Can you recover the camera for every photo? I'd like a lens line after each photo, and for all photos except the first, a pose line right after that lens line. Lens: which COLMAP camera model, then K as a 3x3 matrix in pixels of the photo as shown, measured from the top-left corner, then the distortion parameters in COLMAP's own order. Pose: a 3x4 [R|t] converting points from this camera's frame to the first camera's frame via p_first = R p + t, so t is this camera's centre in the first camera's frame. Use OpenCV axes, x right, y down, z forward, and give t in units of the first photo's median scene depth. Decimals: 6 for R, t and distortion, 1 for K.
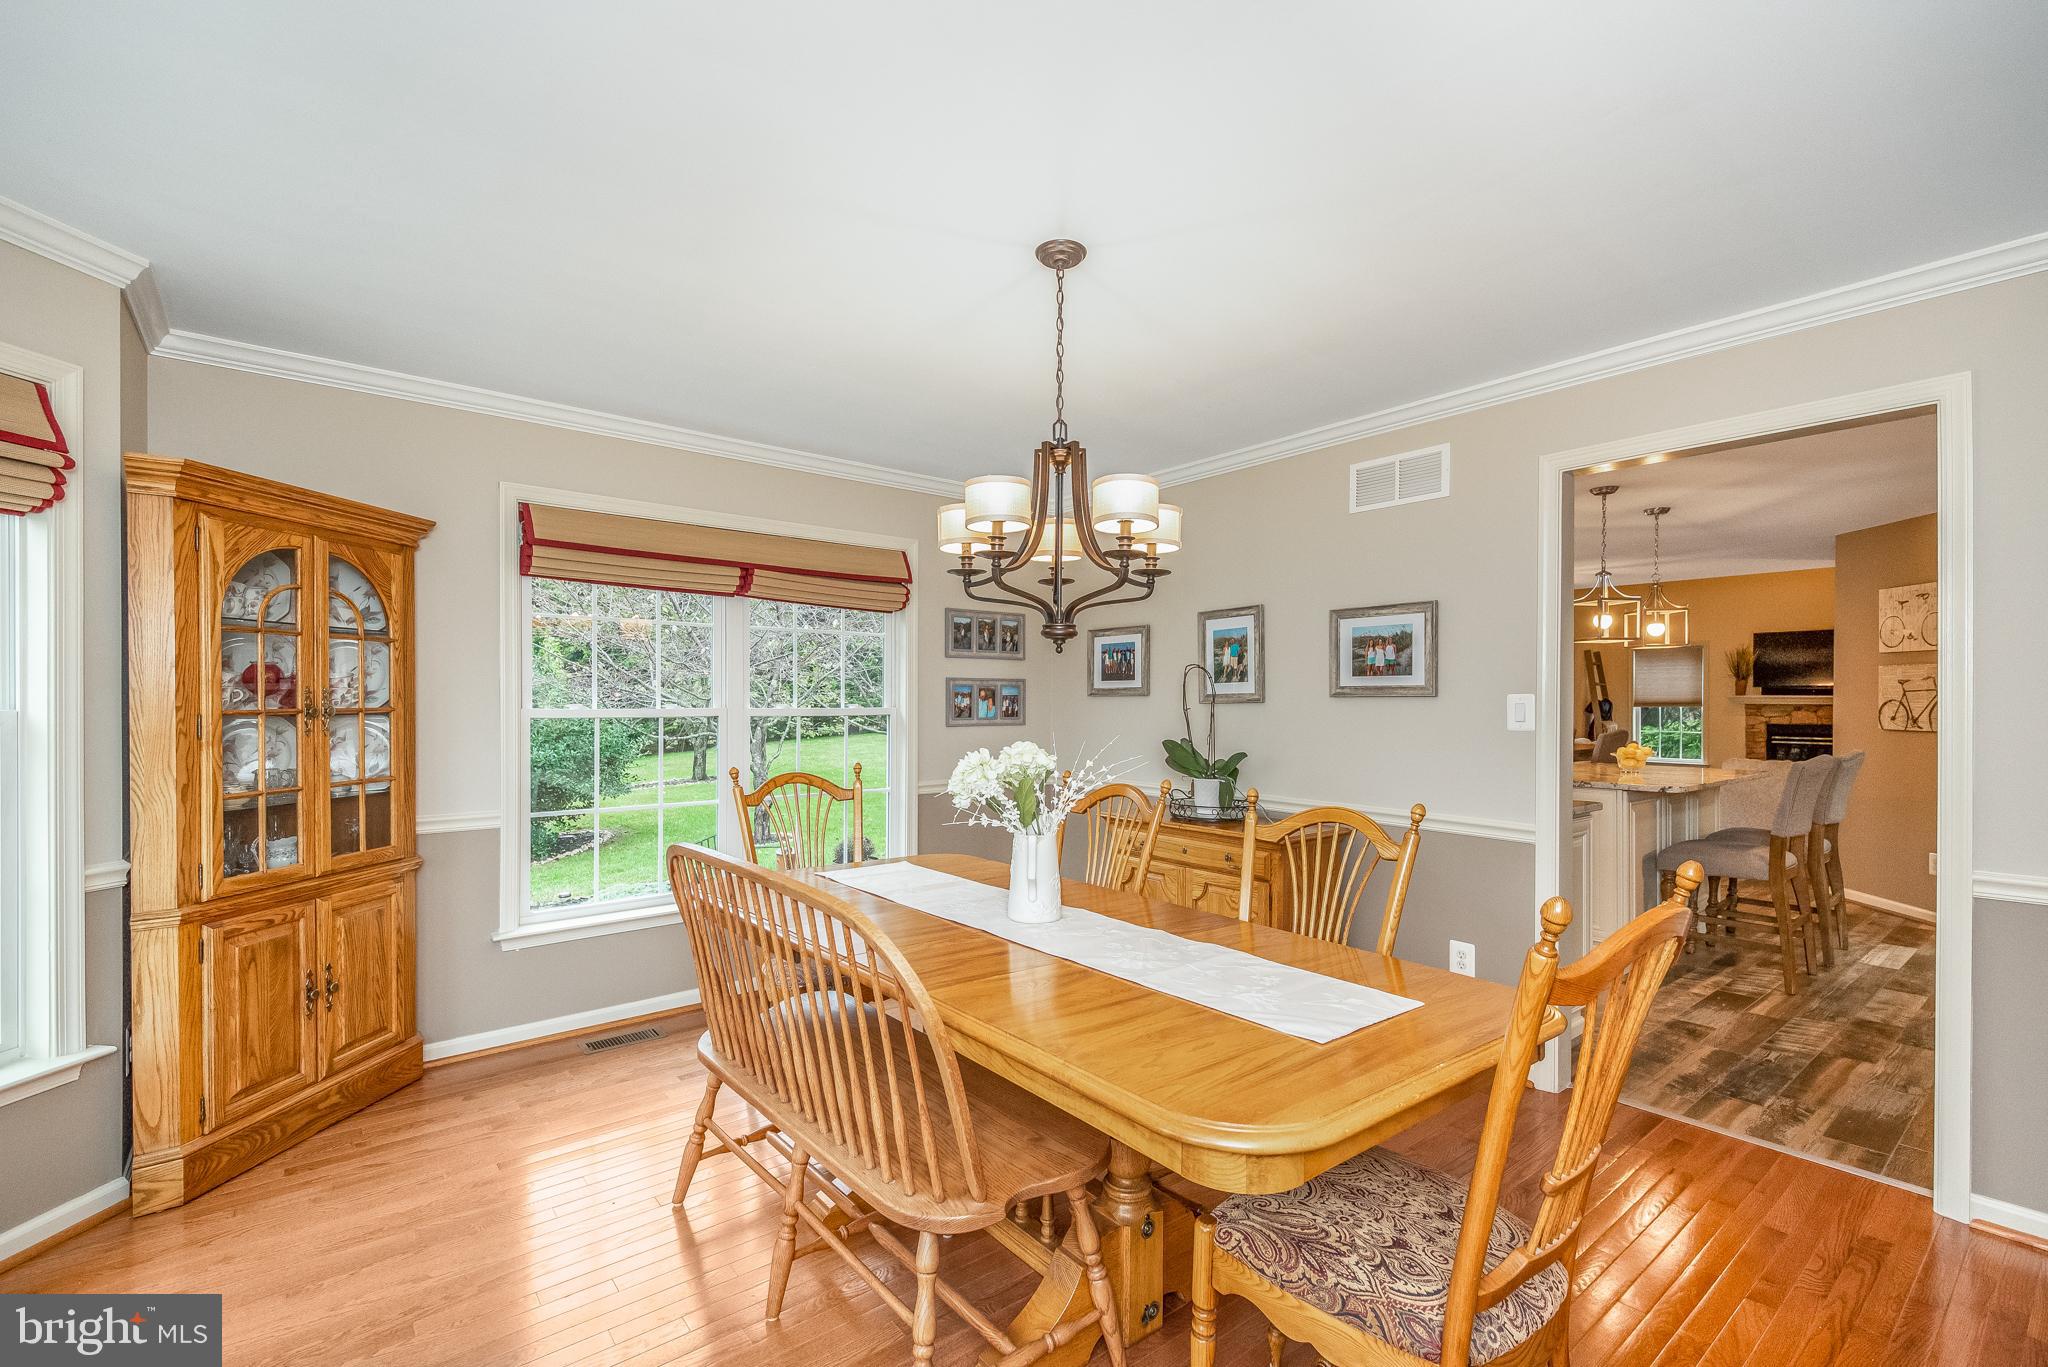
lens RADIAL K [[895.8, 0, 1034.6], [0, 895.8, 705.3], [0, 0, 1]] dist [0.002697, -0.000956]
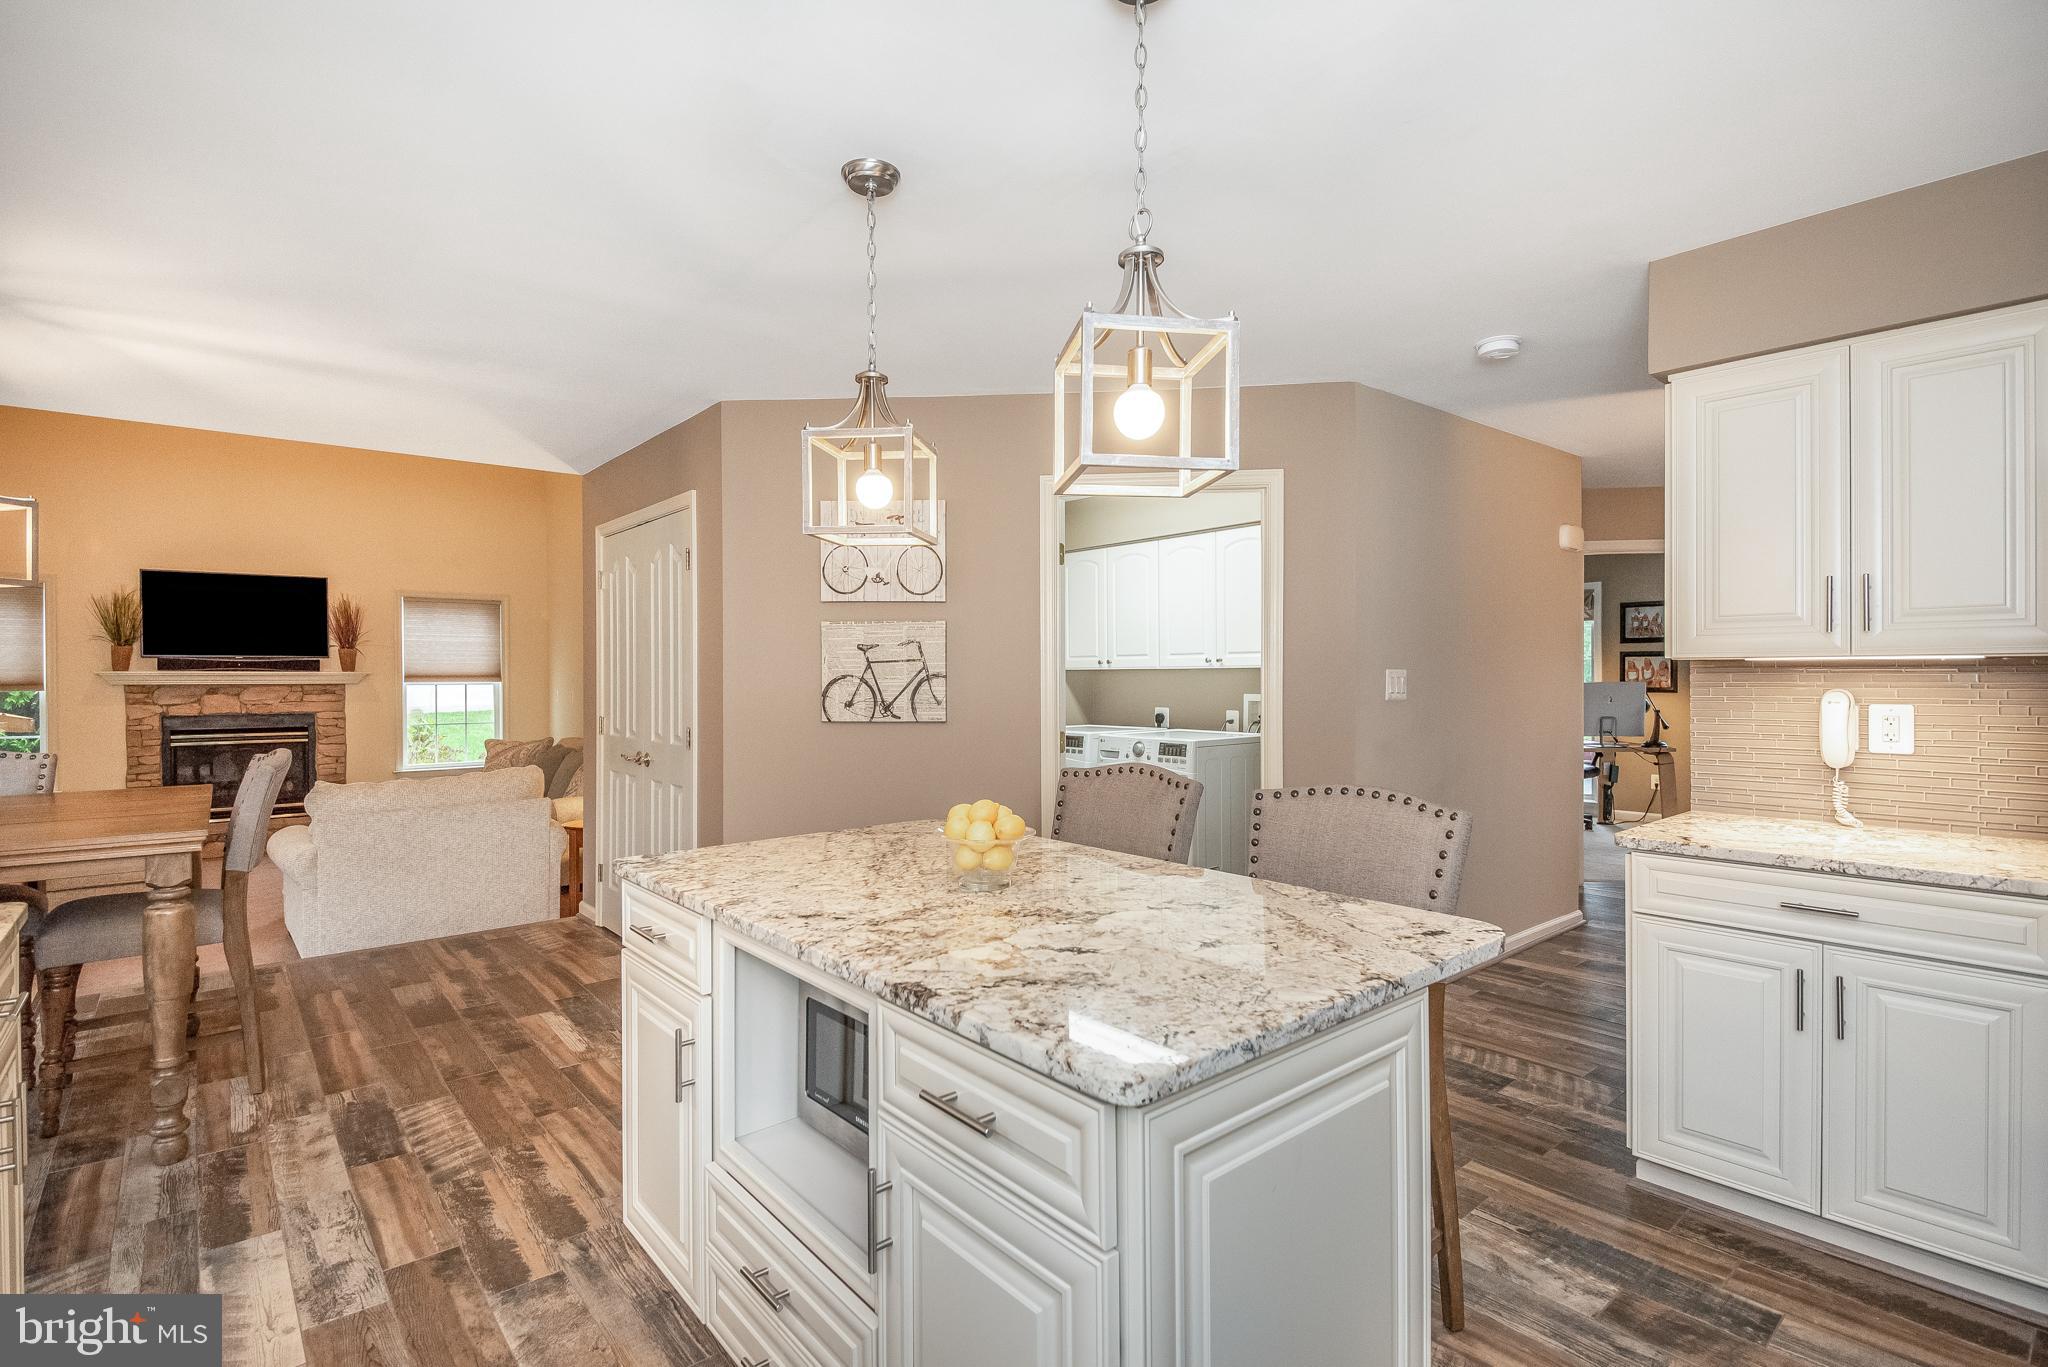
lens RADIAL K [[954.9, 0, 1012.6], [0, 954.9, 671.7], [0, 0, 1]] dist [0.005911, -0.000697]
pose [[-0.027969, 0.002807, 0.999605, 0.232793], [0.010458, 0.999942, -0.002516, -0.004961], [-0.999554, 0.010384, -0.027996, 0.778271]]
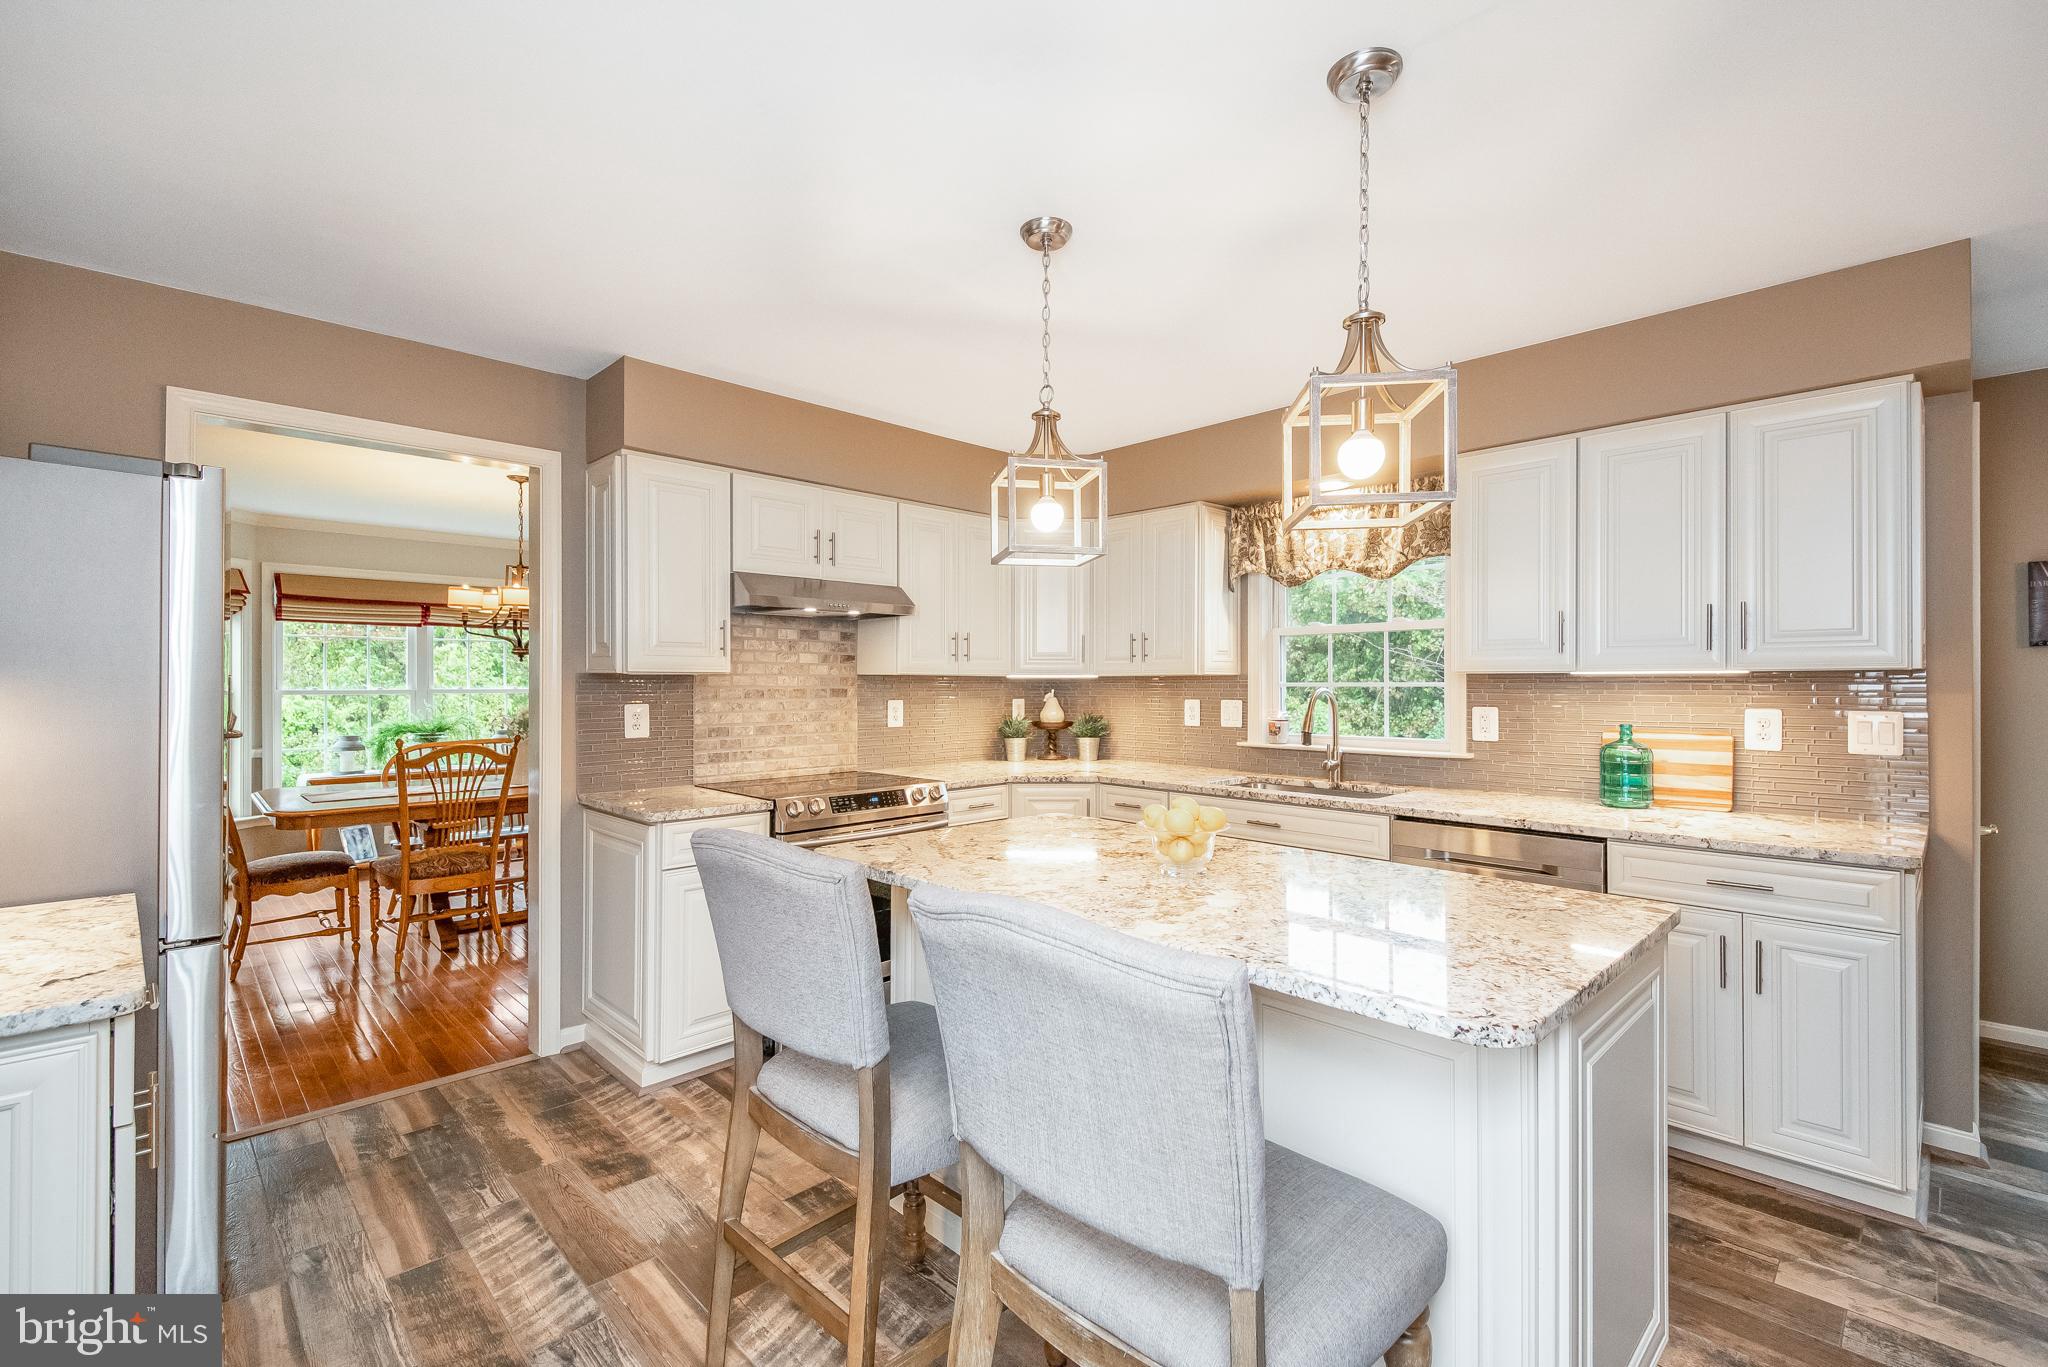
lens RADIAL K [[895.8, 0, 1021.5], [0, 895.8, 682.7], [0, 0, 1]] dist [0.002697, -0.000956]
pose [[0.103394, -0.002421, -0.994638, 0.794242], [-0.009063, 0.999953, -0.003376, -0.003113], [0.994599, 0.009363, 0.103367, 0.681522]]
